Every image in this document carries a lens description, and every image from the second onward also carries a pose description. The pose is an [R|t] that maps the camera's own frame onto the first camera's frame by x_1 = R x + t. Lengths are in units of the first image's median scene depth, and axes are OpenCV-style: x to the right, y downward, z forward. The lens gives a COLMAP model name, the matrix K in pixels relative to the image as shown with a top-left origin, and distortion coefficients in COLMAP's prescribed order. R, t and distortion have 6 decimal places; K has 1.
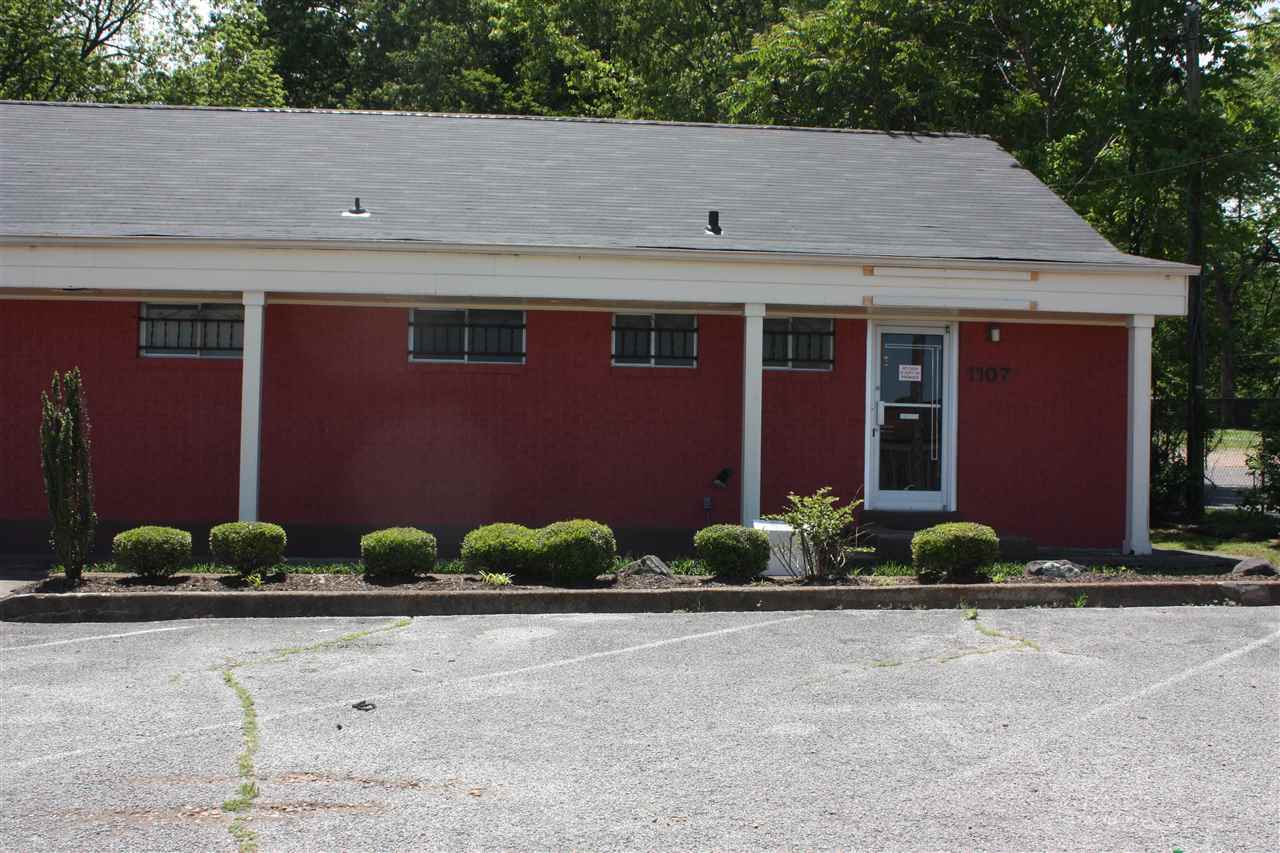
lens RADIAL K [[1375.1, 0, 640.0], [0, 1375.1, 426.5], [0, 0, 1]] dist [-0.135070, 0.163179]
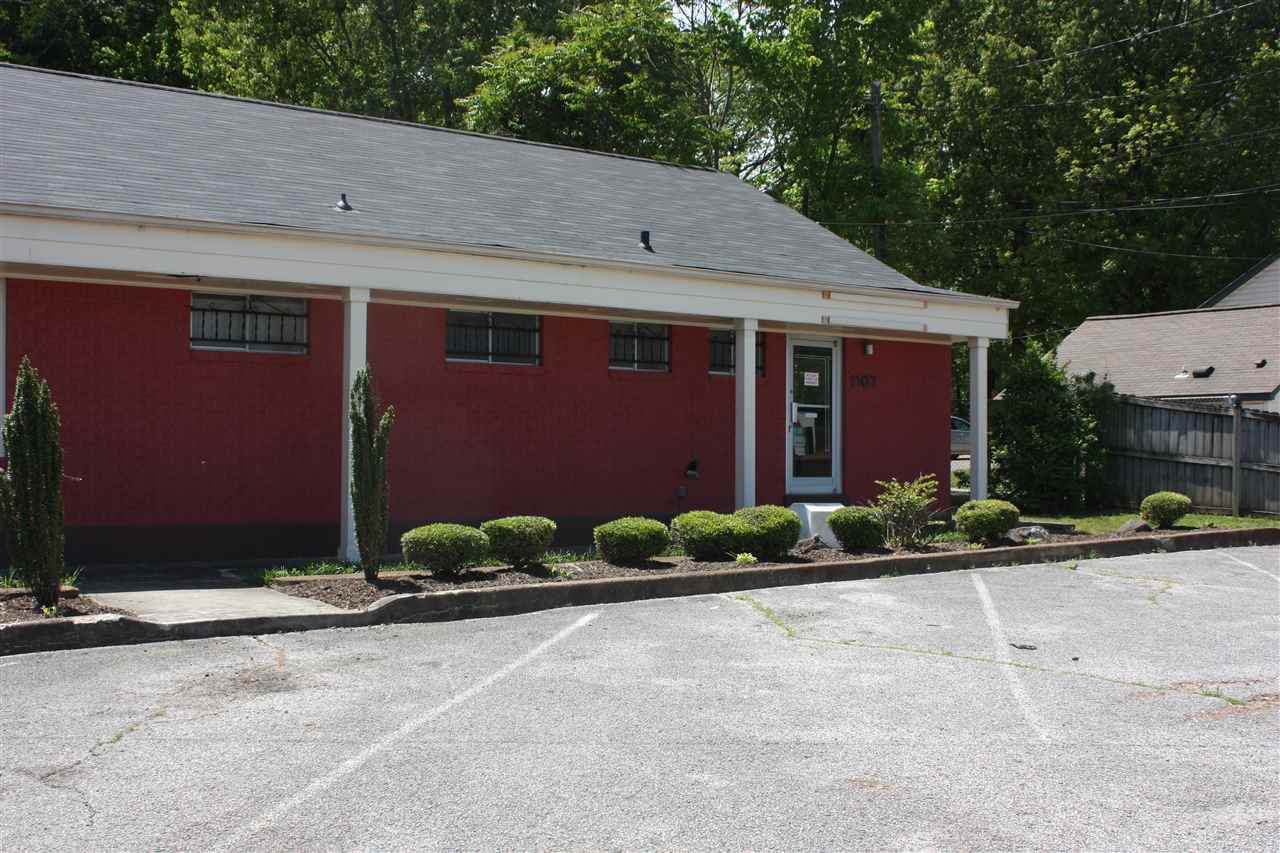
lens RADIAL K [[1650.0, 0, 640.0], [0, 1650.0, 426.5], [0, 0, 1]] dist [-0.107641, 0.004952]
pose [[0.822154, -0.000921, 0.569265, -0.747945], [-0.005336, 0.999942, 0.009325, -0.011160], [-0.569240, -0.010704, 0.822101, -0.085807]]
